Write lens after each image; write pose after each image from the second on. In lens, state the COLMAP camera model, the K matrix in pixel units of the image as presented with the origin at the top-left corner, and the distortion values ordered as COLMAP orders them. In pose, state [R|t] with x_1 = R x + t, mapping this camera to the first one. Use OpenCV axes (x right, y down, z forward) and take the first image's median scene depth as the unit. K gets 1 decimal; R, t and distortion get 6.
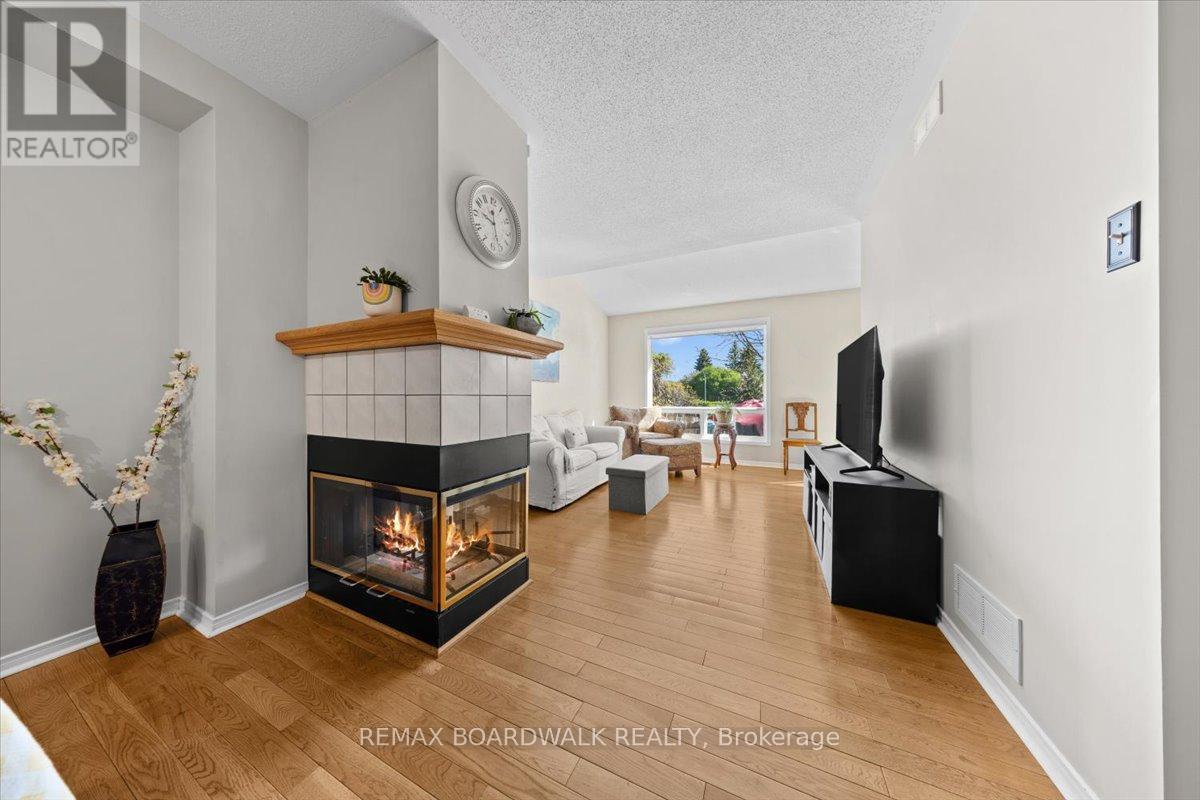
lens RADIAL K [[355.5, 0, 585.1], [0, 355.5, 396.2], [0, 0, 1]] dist [-0.018278, -0.000014]
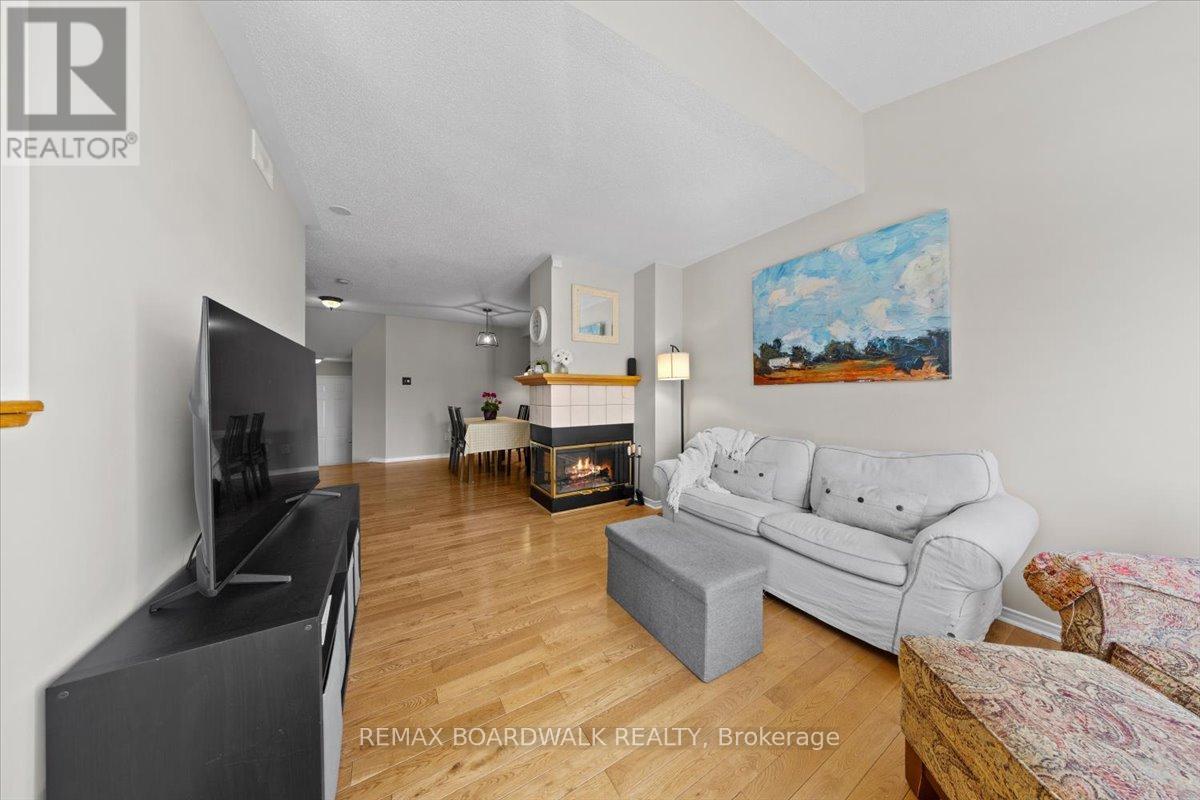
lens RADIAL K [[358.3, 0, 605.1], [0, 358.3, 393.1], [0, 0, 1]] dist [0.000519, 0.000008]
pose [[-0.522166, 0.004284, -0.852833, 0.502858], [0.007045, 0.999975, 0.000710, -0.028116], [0.852815, -0.005638, -0.522183, 0.909732]]
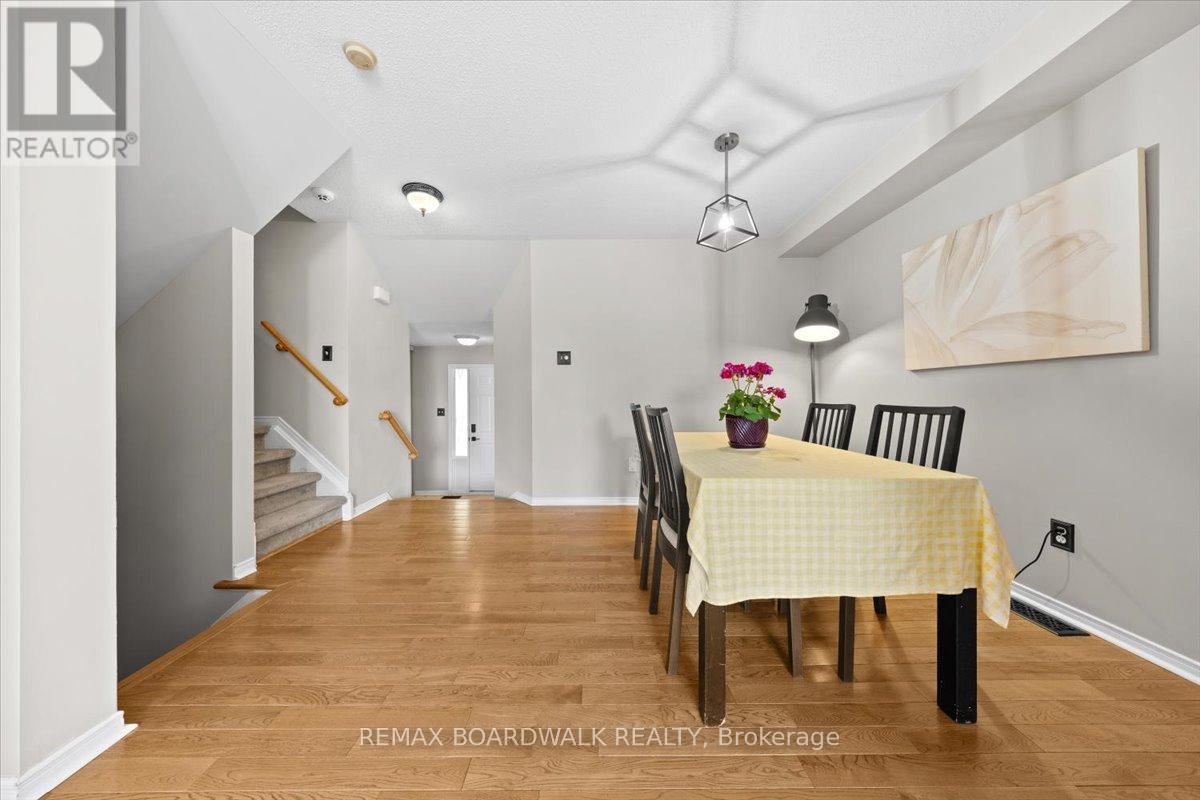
lens RADIAL K [[355.5, 0, 585.1], [0, 355.5, 396.2], [0, 0, 1]] dist [-0.018278, -0.000014]
pose [[-0.900622, 0.006557, -0.434555, 0.032492], [0.009254, 0.999949, -0.004090, 0.002454], [0.434506, -0.007705, -0.900636, 0.256851]]
